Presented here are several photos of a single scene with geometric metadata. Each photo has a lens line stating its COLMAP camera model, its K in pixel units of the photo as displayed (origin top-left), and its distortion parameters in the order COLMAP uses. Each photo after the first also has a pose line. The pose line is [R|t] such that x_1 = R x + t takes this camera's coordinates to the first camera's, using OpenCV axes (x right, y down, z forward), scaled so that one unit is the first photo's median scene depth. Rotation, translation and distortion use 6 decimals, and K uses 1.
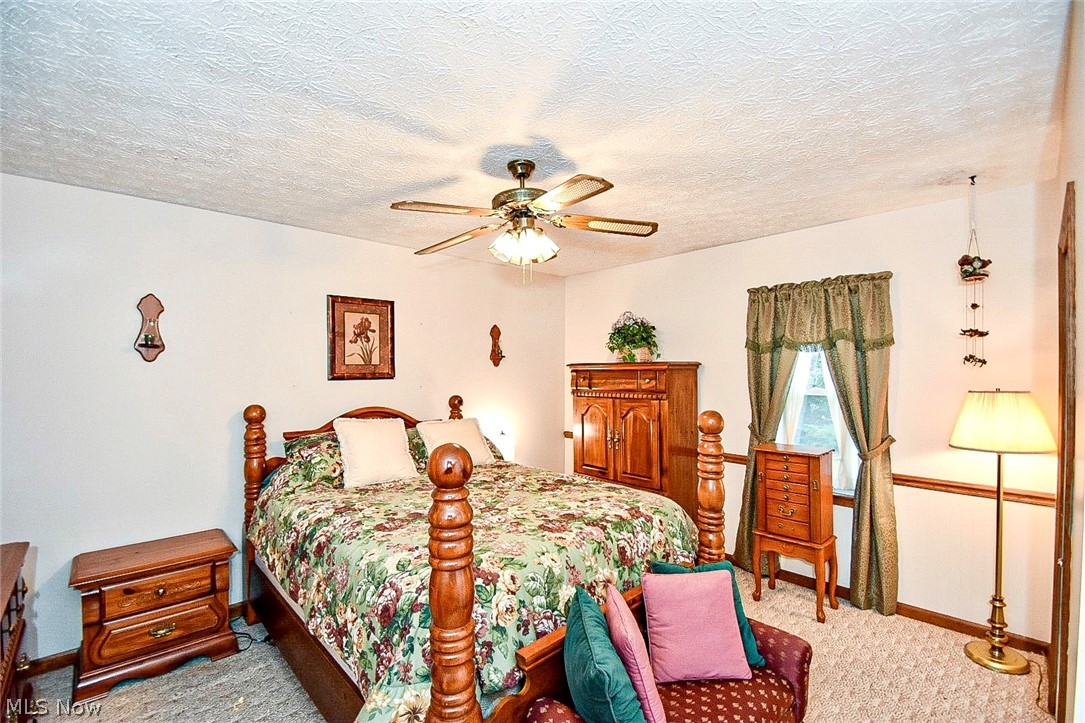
lens RADIAL K [[474.4, 0, 537.0], [0, 474.4, 362.6], [0, 0, 1]] dist [-0.009616, -0.005866]
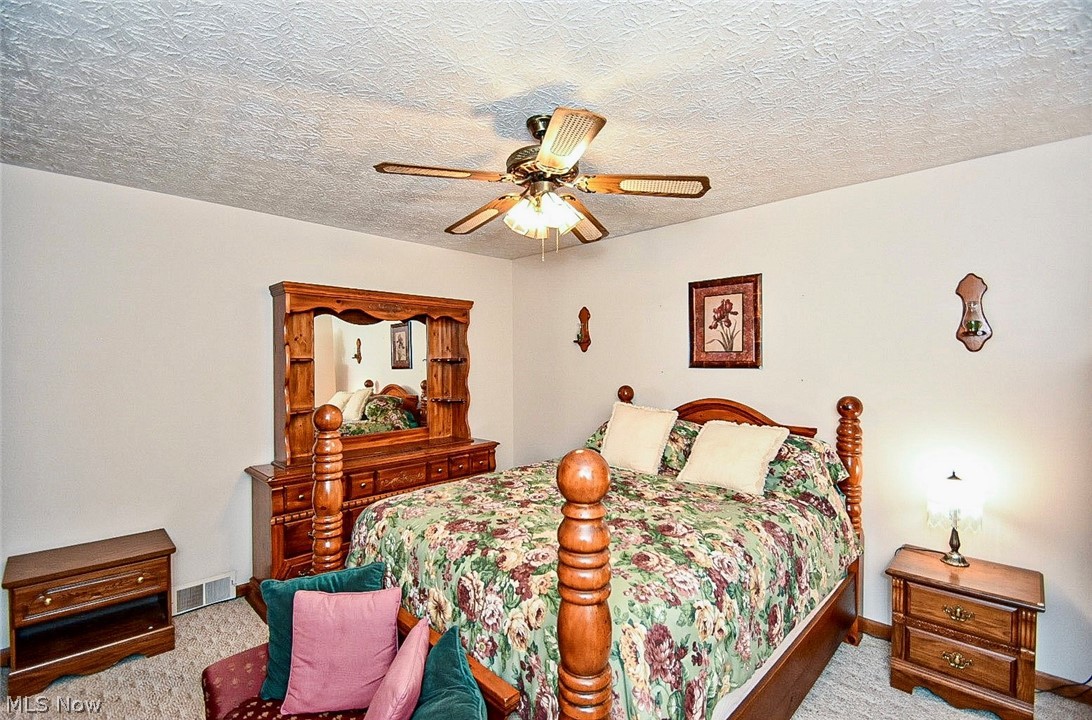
lens RADIAL K [[477.5, 0, 536.2], [0, 477.5, 360.3], [0, 0, 1]] dist [-0.009616, -0.005866]
pose [[0.025149, 0.009630, -0.999637, 0.546753], [0.017336, 0.999799, 0.010068, 0.005438], [0.999533, -0.017583, 0.024977, 0.625286]]
